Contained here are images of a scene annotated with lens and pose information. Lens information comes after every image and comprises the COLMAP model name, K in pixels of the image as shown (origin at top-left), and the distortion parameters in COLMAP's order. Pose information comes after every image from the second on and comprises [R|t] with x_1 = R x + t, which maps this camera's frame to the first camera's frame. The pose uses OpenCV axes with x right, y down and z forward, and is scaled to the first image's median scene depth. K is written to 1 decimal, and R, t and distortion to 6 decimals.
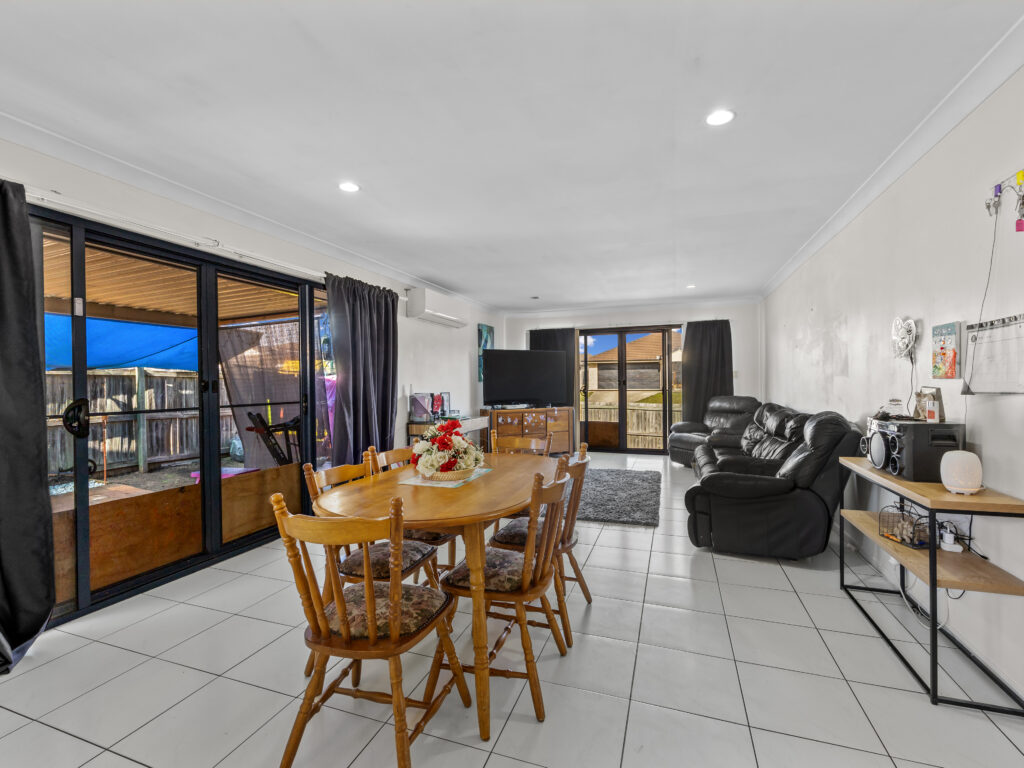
lens RADIAL K [[466.6, 0, 513.7], [0, 466.6, 387.1], [0, 0, 1]] dist [-0.004699, -0.000546]
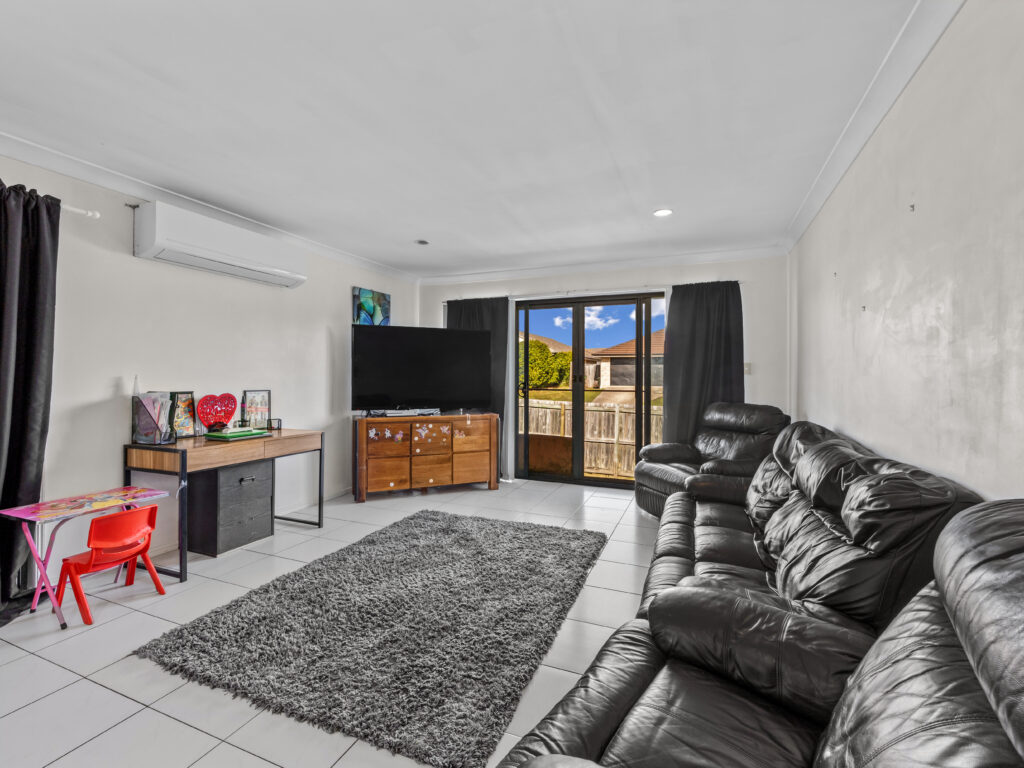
lens RADIAL K [[466.6, 0, 510.5], [0, 466.6, 374.6], [0, 0, 1]] dist [-0.004699, -0.000546]
pose [[0.997943, 0.015660, -0.062162, 0.196968], [-0.016546, 0.999768, -0.013762, -0.004949], [0.061932, 0.014762, 0.997971, 0.357532]]
